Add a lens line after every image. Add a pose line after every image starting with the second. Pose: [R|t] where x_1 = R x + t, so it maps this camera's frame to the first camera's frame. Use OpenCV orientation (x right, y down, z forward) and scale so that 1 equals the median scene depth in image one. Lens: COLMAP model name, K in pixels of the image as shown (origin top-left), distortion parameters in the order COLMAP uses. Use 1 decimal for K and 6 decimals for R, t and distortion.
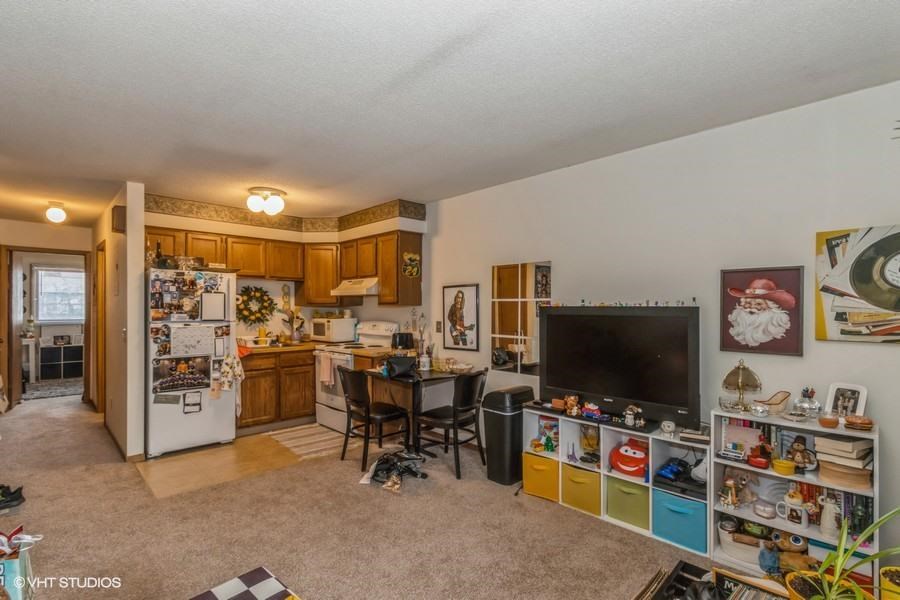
lens RADIAL K [[430.5, 0, 448.5], [0, 430.5, 306.7], [0, 0, 1]] dist [-0.000821, -0.000286]
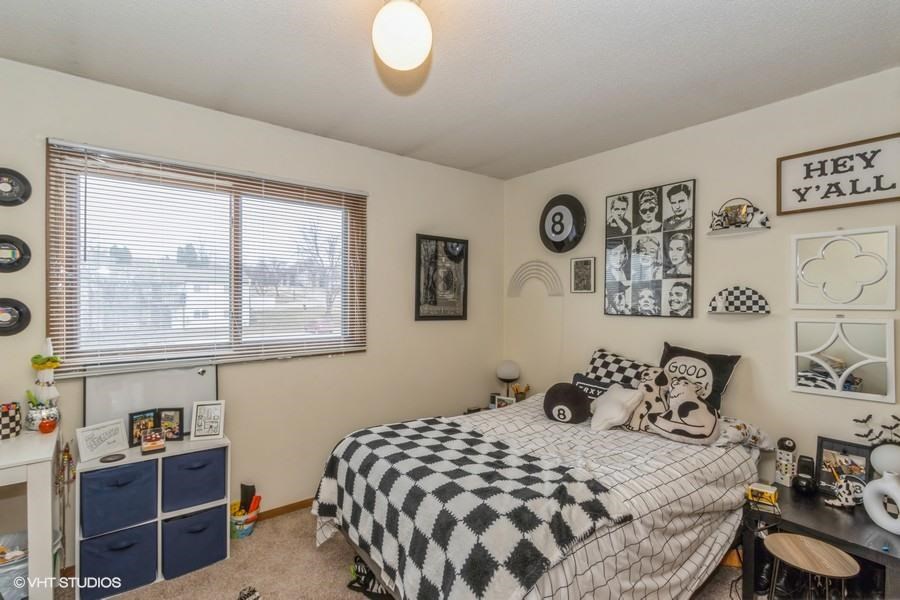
lens RADIAL K [[430.5, 0, 448.5], [0, 430.5, 306.7], [0, 0, 1]] dist [-0.000821, -0.000286]
pose [[0.995814, 0.003450, -0.091337, -1.300933], [-0.003013, 0.999983, 0.004923, -0.000074], [0.091353, -0.004628, 0.995808, 1.406052]]
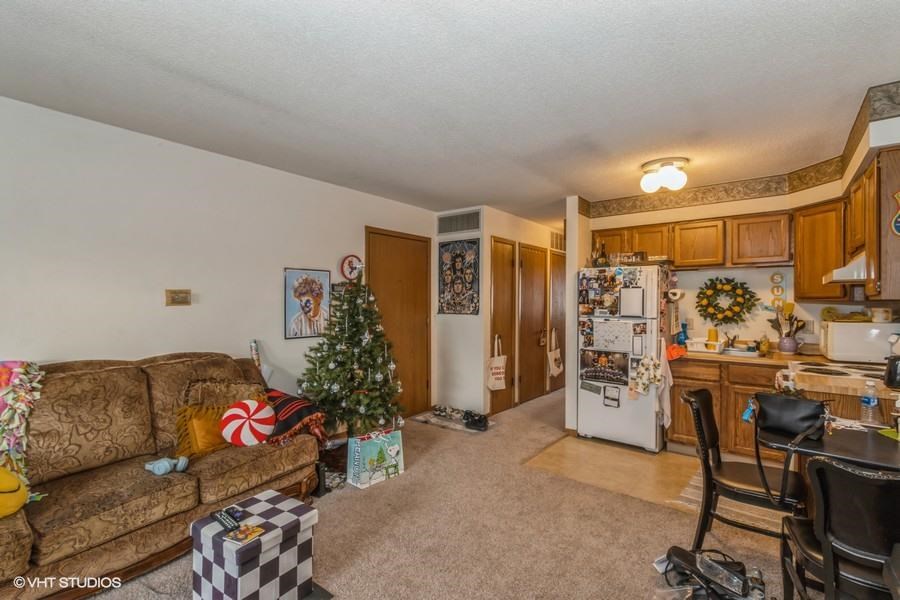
lens RADIAL K [[413.9, 0, 445.8], [0, 413.9, 303.4], [0, 0, 1]] dist [0.000539, 0.000060]
pose [[0.128003, 0.001592, -0.991773, 0.301615], [-0.002655, 0.999996, 0.001263, 0.002068], [0.991770, 0.002472, 0.128006, 0.453871]]
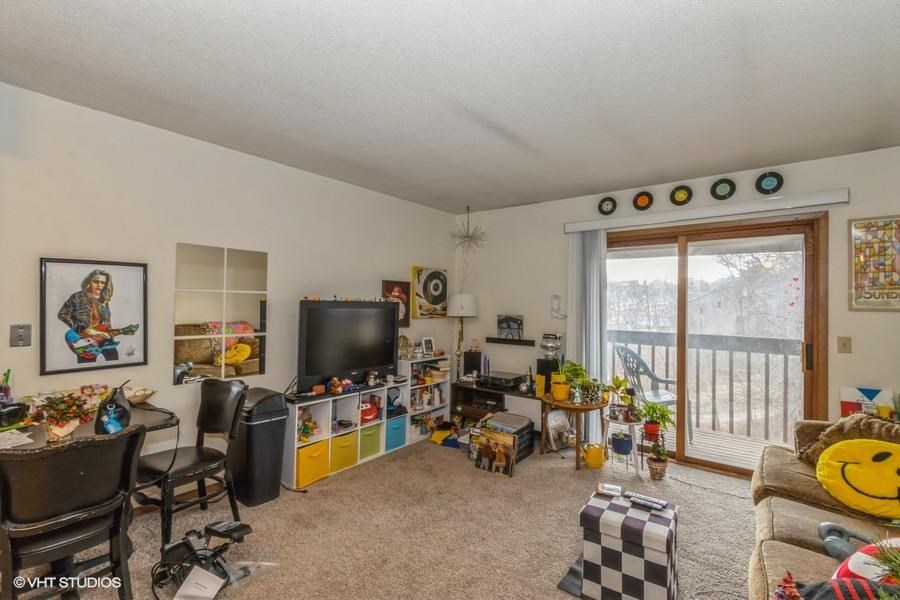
lens RADIAL K [[413.9, 0, 445.8], [0, 413.9, 303.4], [0, 0, 1]] dist [0.000539, 0.000060]
pose [[-0.128468, 0.000864, 0.991713, -0.586492], [-0.012330, 0.999921, -0.002468, 0.003834], [-0.991637, -0.012545, -0.128447, 0.577021]]
